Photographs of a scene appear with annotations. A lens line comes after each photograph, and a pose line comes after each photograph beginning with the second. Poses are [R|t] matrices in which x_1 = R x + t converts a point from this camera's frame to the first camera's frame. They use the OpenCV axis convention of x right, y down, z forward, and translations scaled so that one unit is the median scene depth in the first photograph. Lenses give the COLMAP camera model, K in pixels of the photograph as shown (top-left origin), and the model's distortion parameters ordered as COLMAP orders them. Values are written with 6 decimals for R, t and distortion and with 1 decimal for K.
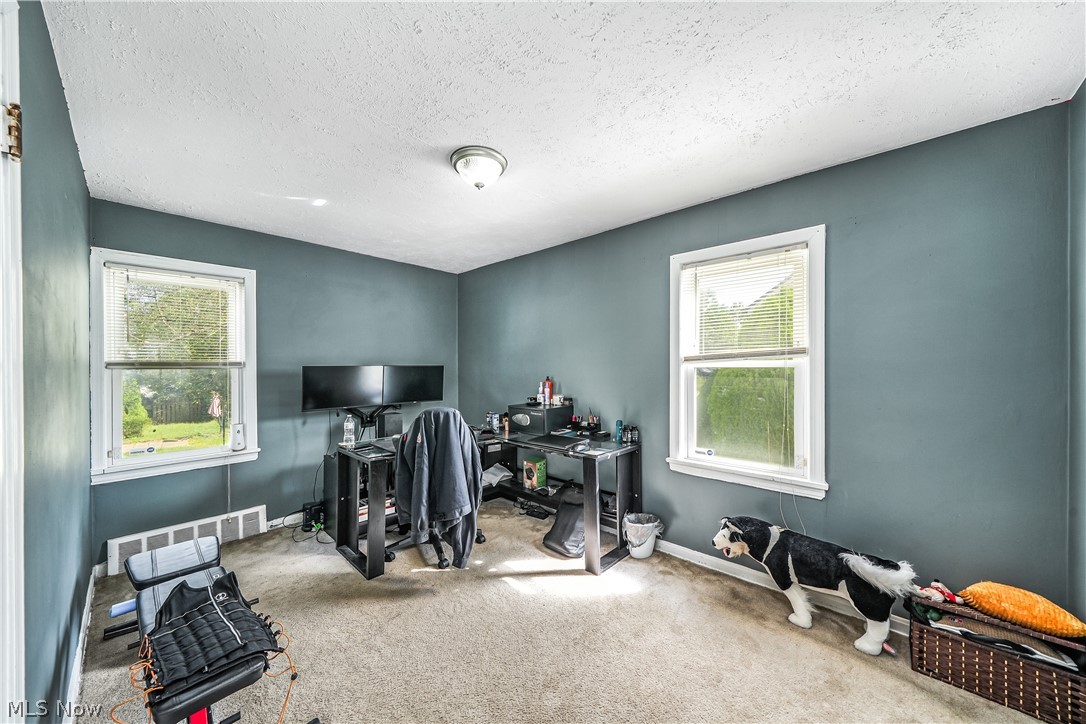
lens RADIAL K [[377.6, 0, 506.0], [0, 377.6, 366.7], [0, 0, 1]] dist [-0.020064, 0.000520]
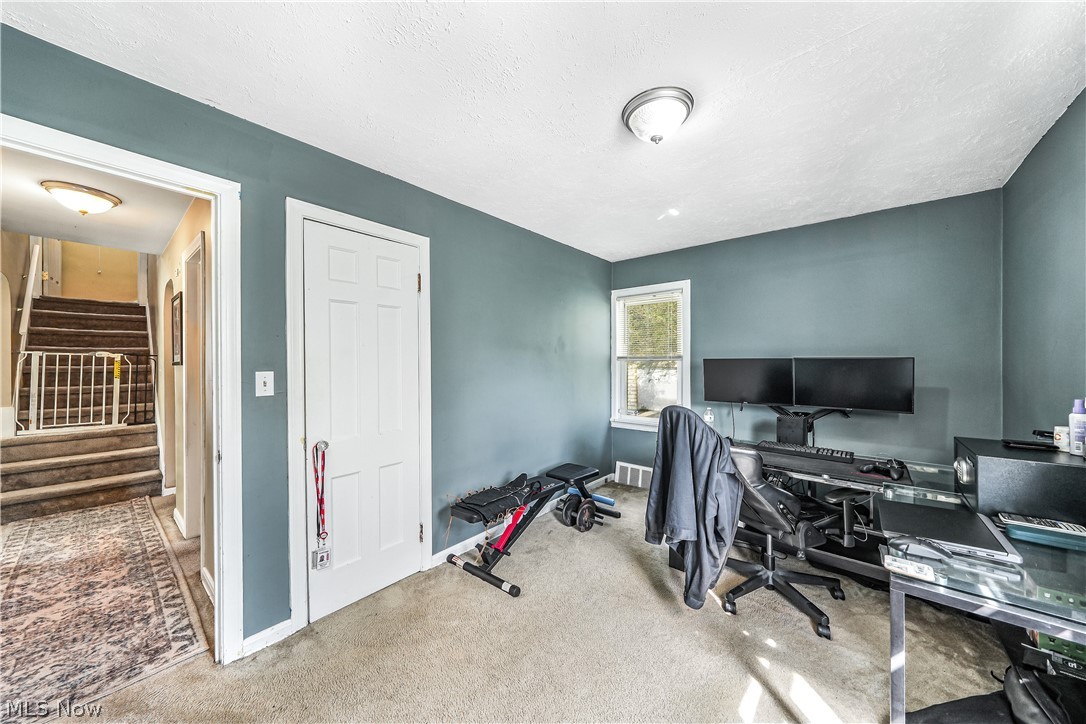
lens RADIAL K [[377.6, 0, 581.4], [0, 377.6, 362.0], [0, 0, 1]] dist [-0.020064, 0.000520]
pose [[0.100587, 0.006113, -0.994910, 1.879733], [-0.000349, 0.999981, 0.006109, 0.004858], [0.994928, -0.000268, 0.100587, 1.952494]]
